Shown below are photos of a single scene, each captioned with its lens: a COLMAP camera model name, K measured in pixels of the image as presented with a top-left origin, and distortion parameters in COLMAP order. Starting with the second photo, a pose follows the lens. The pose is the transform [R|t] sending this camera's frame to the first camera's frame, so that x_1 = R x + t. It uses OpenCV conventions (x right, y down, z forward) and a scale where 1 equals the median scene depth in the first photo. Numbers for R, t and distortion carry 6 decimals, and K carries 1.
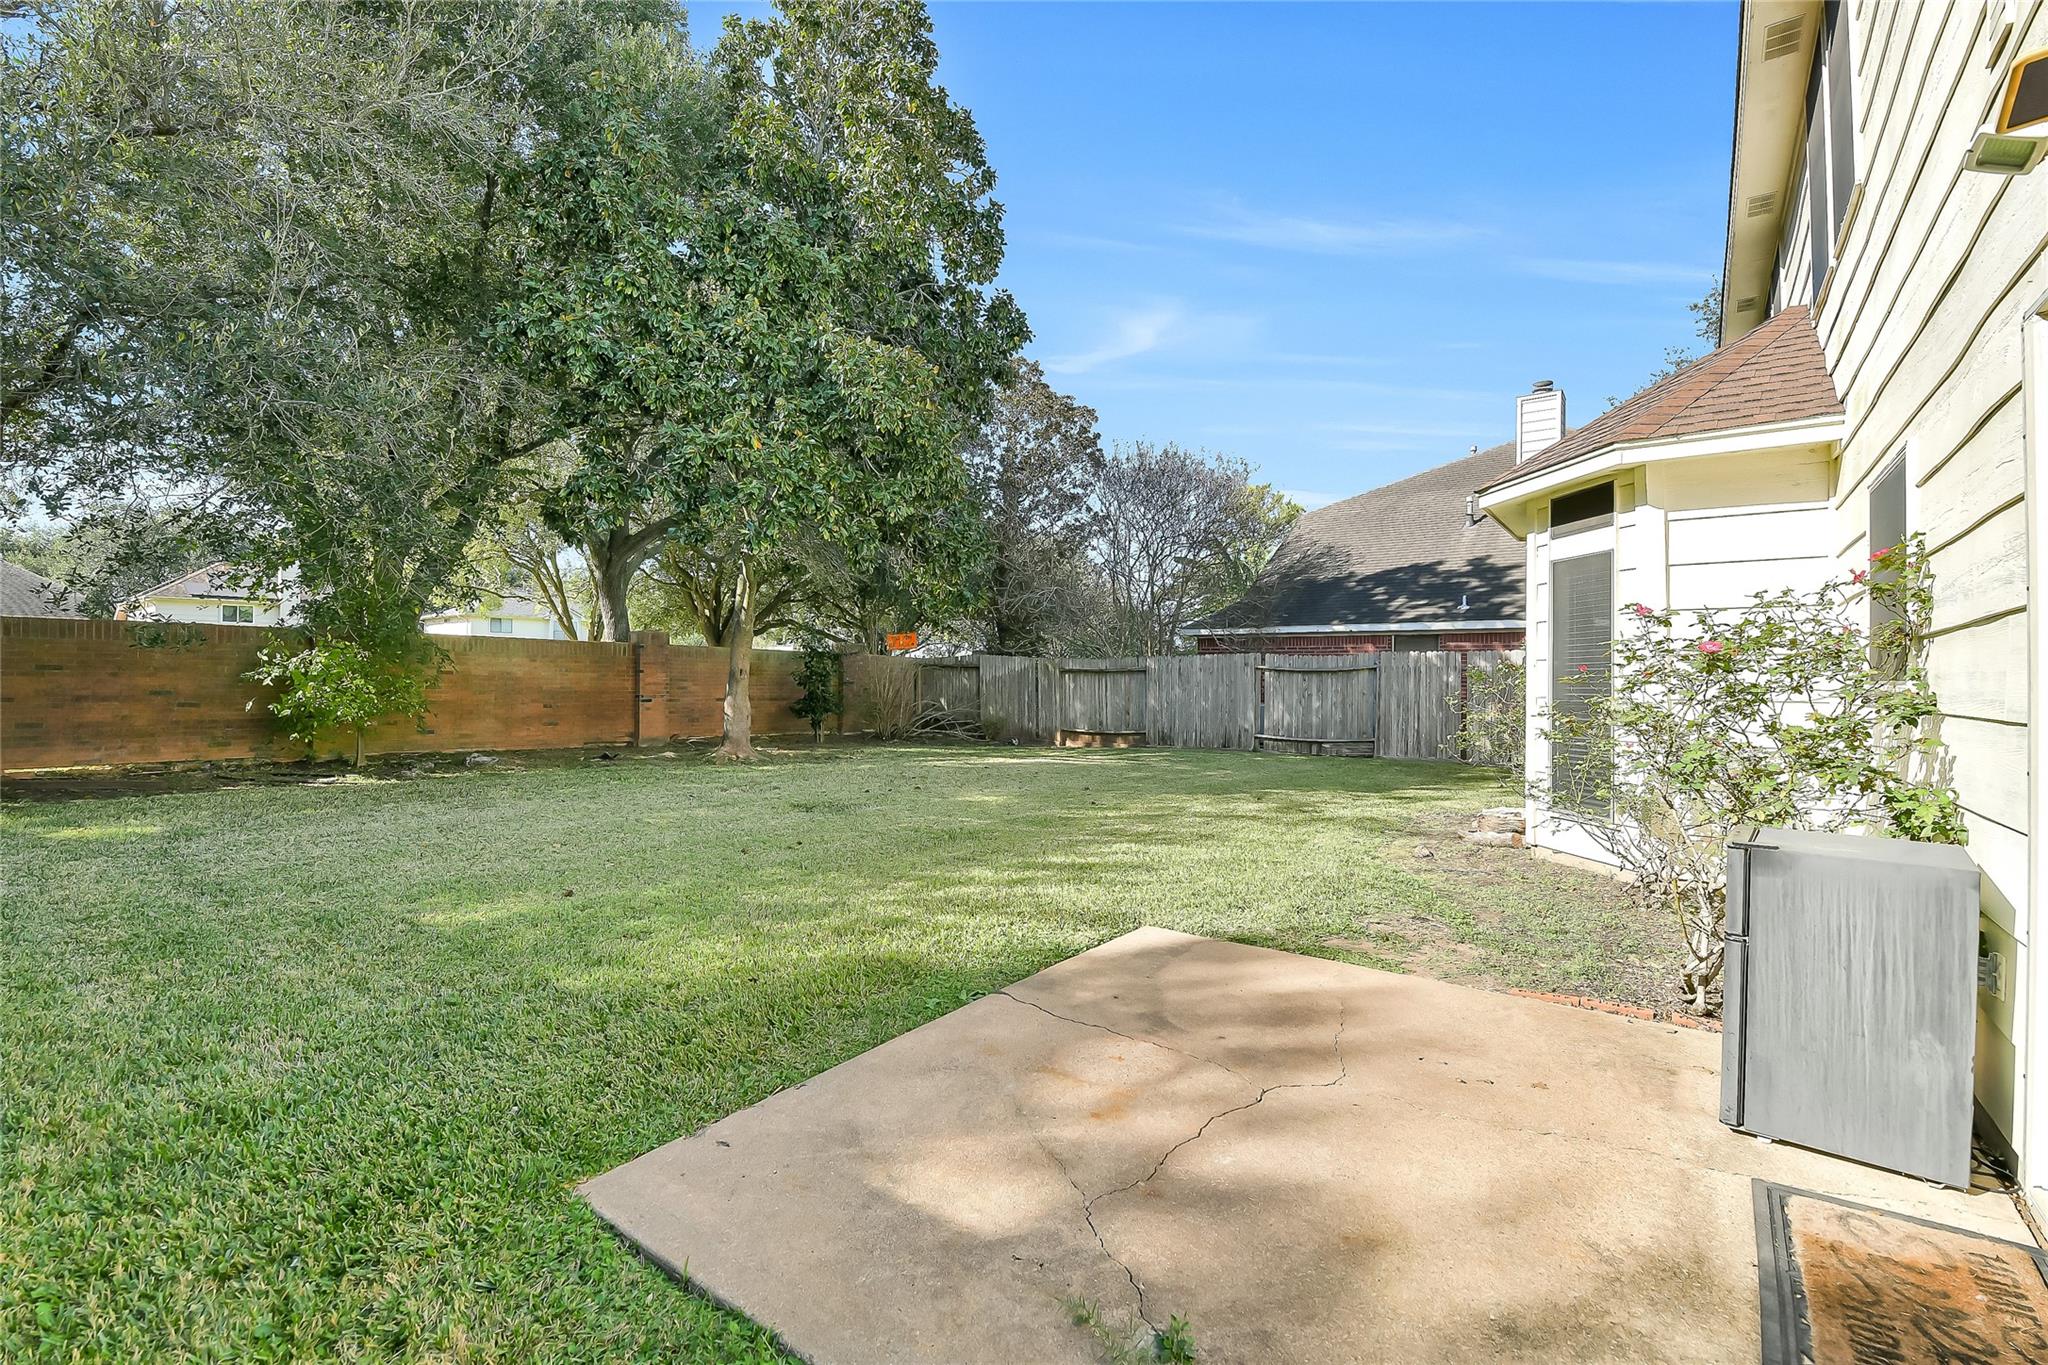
lens RADIAL K [[877.3, 0, 1027.0], [0, 877.3, 681.2], [0, 0, 1]] dist [0.000464, -0.000126]
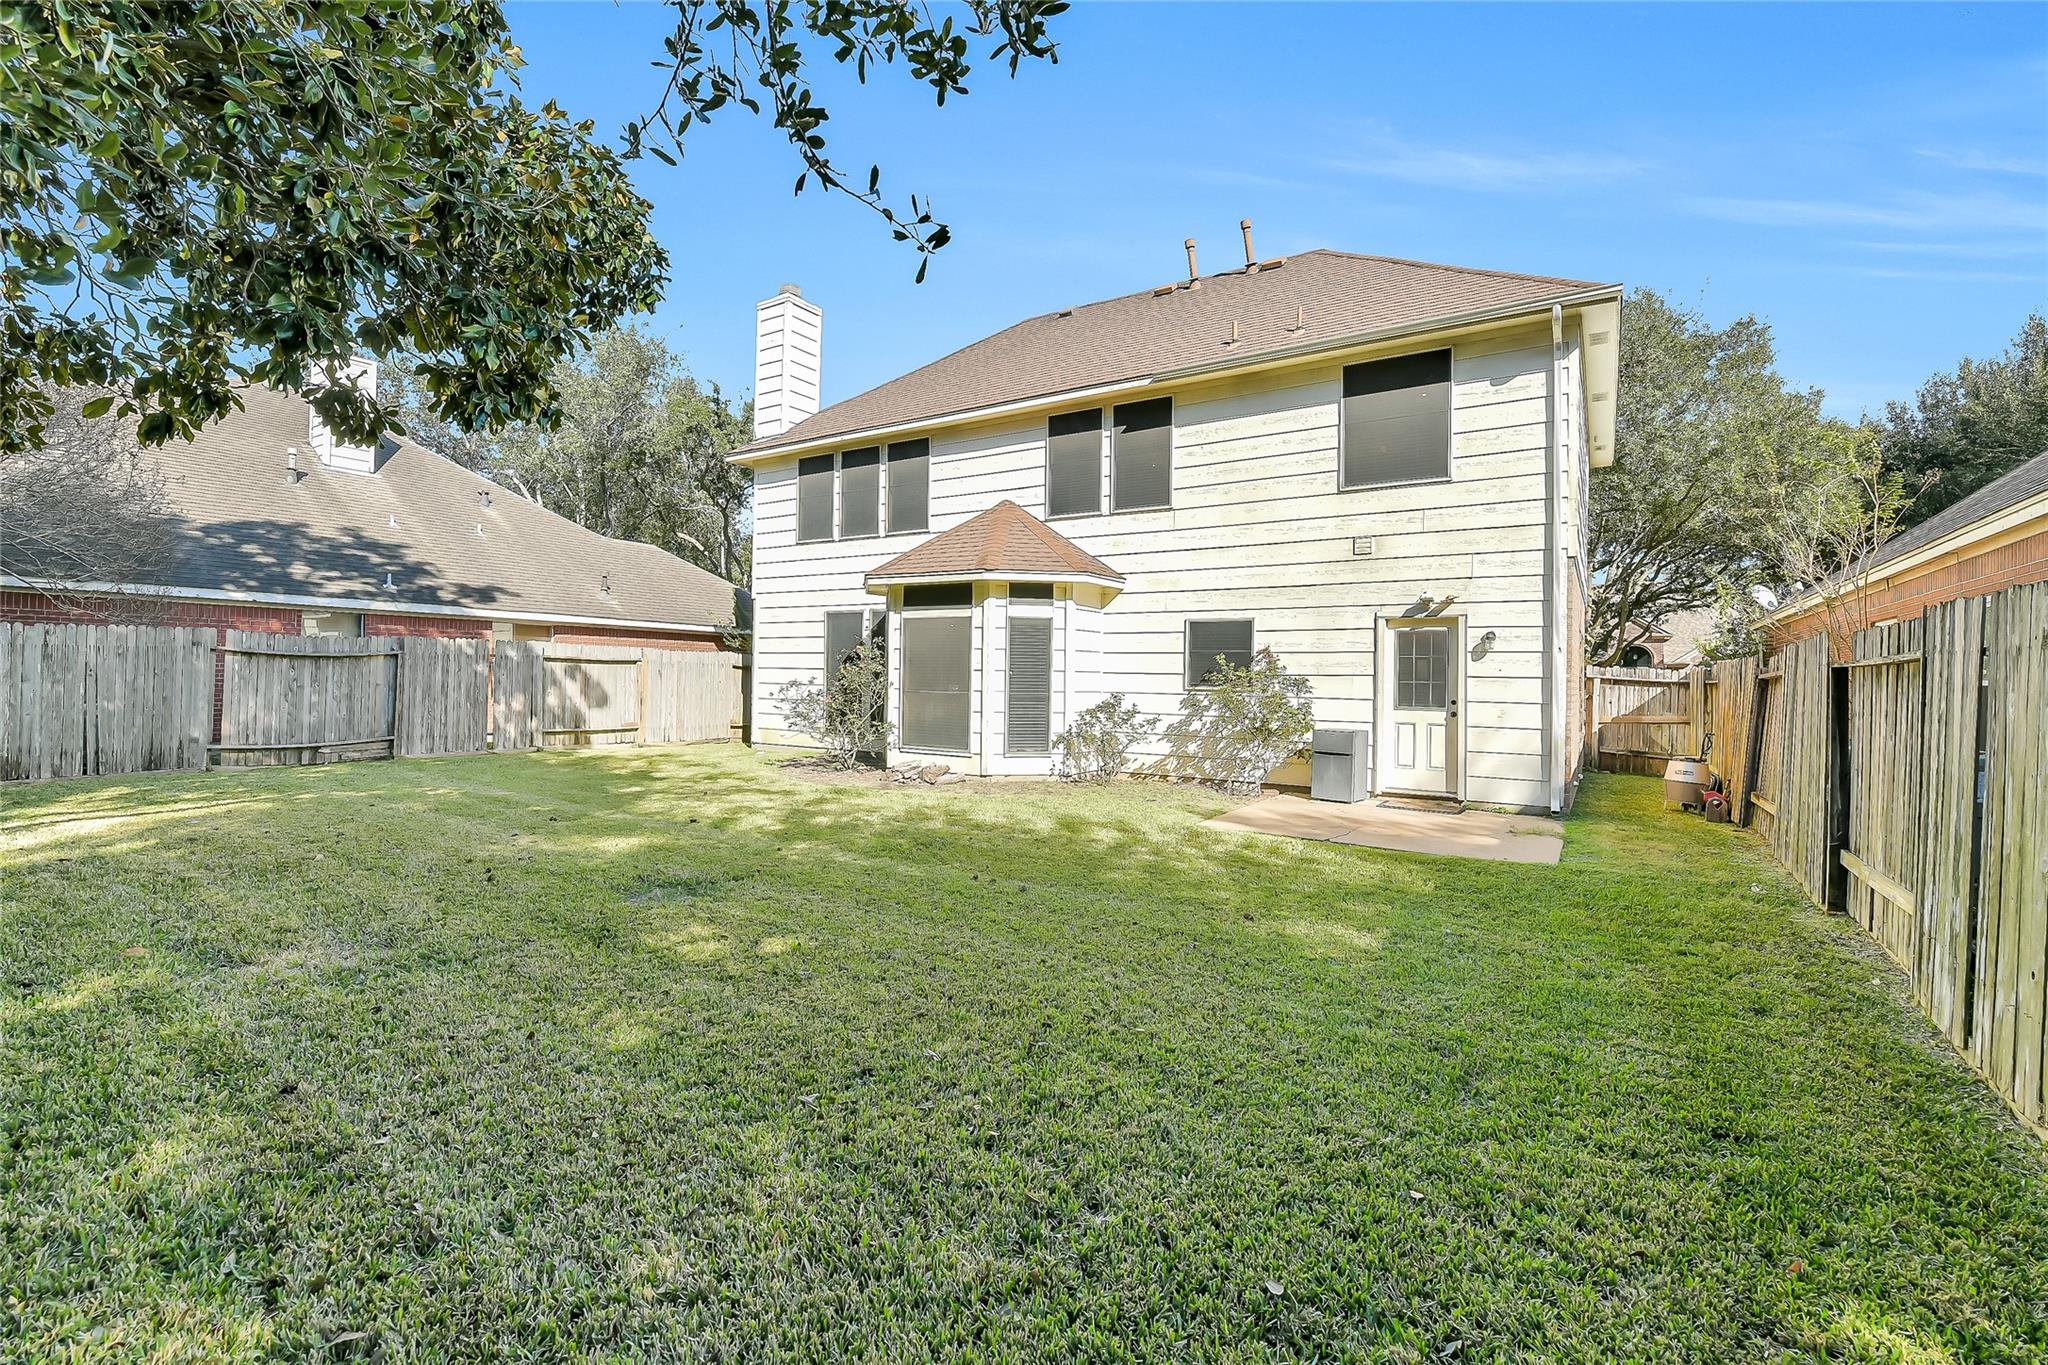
lens RADIAL K [[877.3, 0, 1024.1], [0, 877.3, 675.7], [0, 0, 1]] dist [0.000464, -0.000126]
pose [[-0.068005, -0.010069, 0.997634, -0.482708], [-0.017216, 0.999812, 0.008917, -0.012035], [-0.997536, -0.016569, -0.068165, 0.428959]]
